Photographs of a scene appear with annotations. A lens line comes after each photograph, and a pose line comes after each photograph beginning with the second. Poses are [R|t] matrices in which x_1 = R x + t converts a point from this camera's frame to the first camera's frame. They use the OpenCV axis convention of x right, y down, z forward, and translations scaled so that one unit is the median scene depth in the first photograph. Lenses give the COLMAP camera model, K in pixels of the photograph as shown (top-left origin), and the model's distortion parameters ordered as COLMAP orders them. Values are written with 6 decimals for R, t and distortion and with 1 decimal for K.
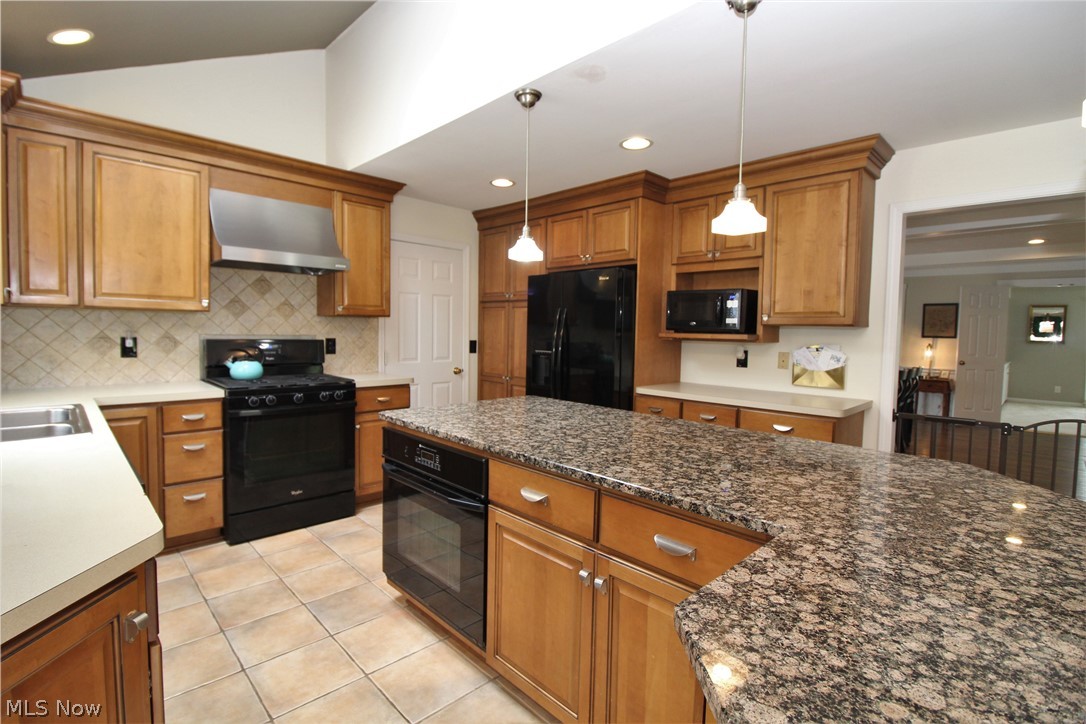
lens RADIAL K [[516.2, 0, 536.1], [0, 516.2, 352.1], [0, 0, 1]] dist [-0.000492, -0.002978]
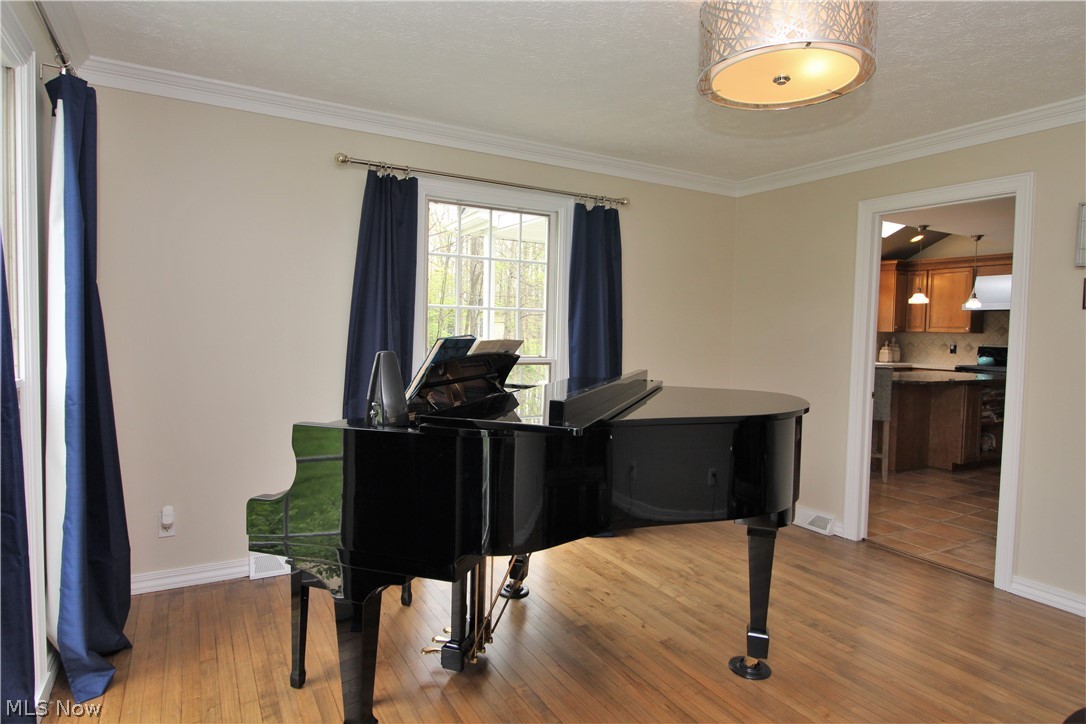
lens RADIAL K [[621.5, 0, 543.4], [0, 621.5, 356.6], [0, 0, 1]] dist [-0.000768, -0.000071]
pose [[-0.239802, 0.023226, -0.970544, 2.270183], [-0.070344, 0.996670, 0.041232, 0.036604], [0.968270, 0.078159, -0.237370, -0.112517]]
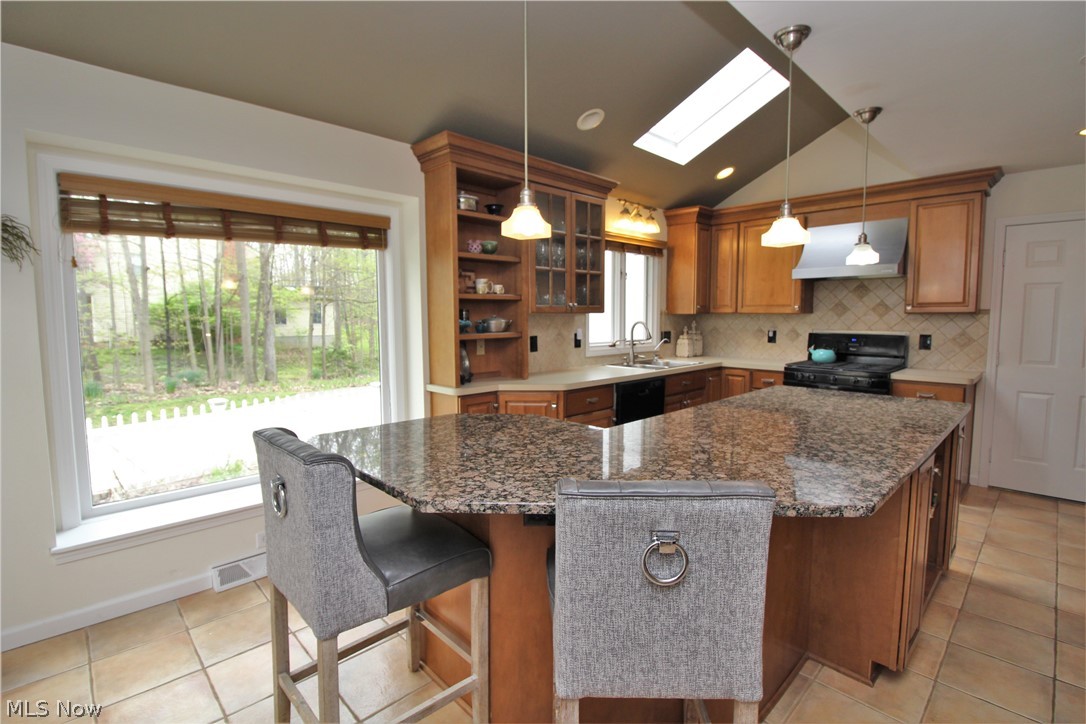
lens RADIAL K [[516.2, 0, 535.1], [0, 516.2, 361.7], [0, 0, 1]] dist [-0.000492, -0.002978]
pose [[0.006441, 0.076847, -0.997022, 0.809354], [-0.042365, 0.996169, 0.076508, -0.022833], [0.999081, 0.041746, 0.009672, 0.228999]]
